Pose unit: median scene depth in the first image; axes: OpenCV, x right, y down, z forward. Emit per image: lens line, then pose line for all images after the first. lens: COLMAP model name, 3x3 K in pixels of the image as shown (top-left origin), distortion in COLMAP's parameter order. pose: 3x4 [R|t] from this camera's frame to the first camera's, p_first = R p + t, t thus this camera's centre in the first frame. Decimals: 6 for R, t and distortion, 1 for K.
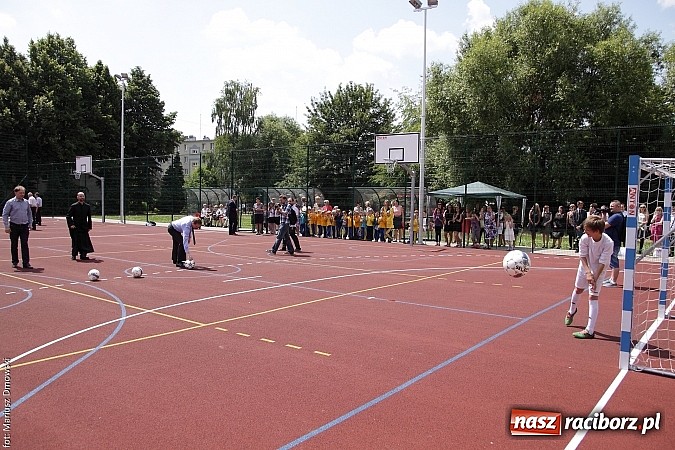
lens RADIAL K [[539.2, 0, 333.9], [0, 539.2, 236.0], [0, 0, 1]] dist [-0.121372, 0.125069]
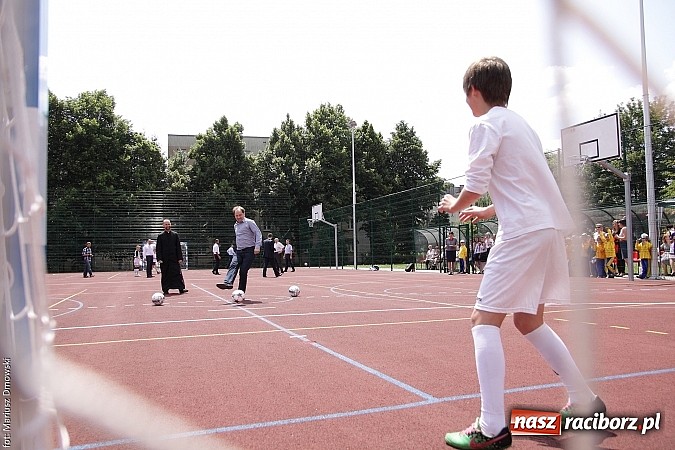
lens RADIAL K [[534.2, 0, 334.1], [0, 534.2, 236.2], [0, 0, 1]] dist [-0.122365, 0.124862]
pose [[0.840844, -0.058830, -0.538070, 0.064130], [0.003493, 0.994645, -0.103292, 0.010240], [0.541266, 0.084974, 0.836547, 0.081134]]
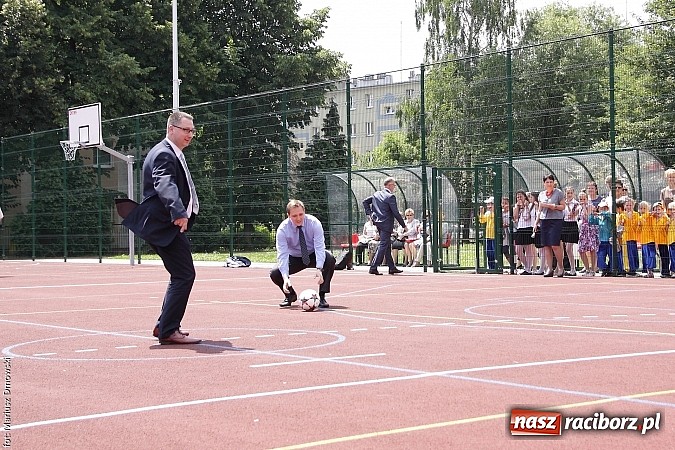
lens RADIAL K [[1274.4, 0, 402.2], [0, 1274.4, 210.6], [0, 0, 1]] dist [0.026897, 0.308981]
pose [[0.966050, -0.040098, -0.255225, 0.013804], [0.020290, 0.996606, -0.079775, 0.009670], [0.257557, 0.071888, 0.963585, 0.052213]]
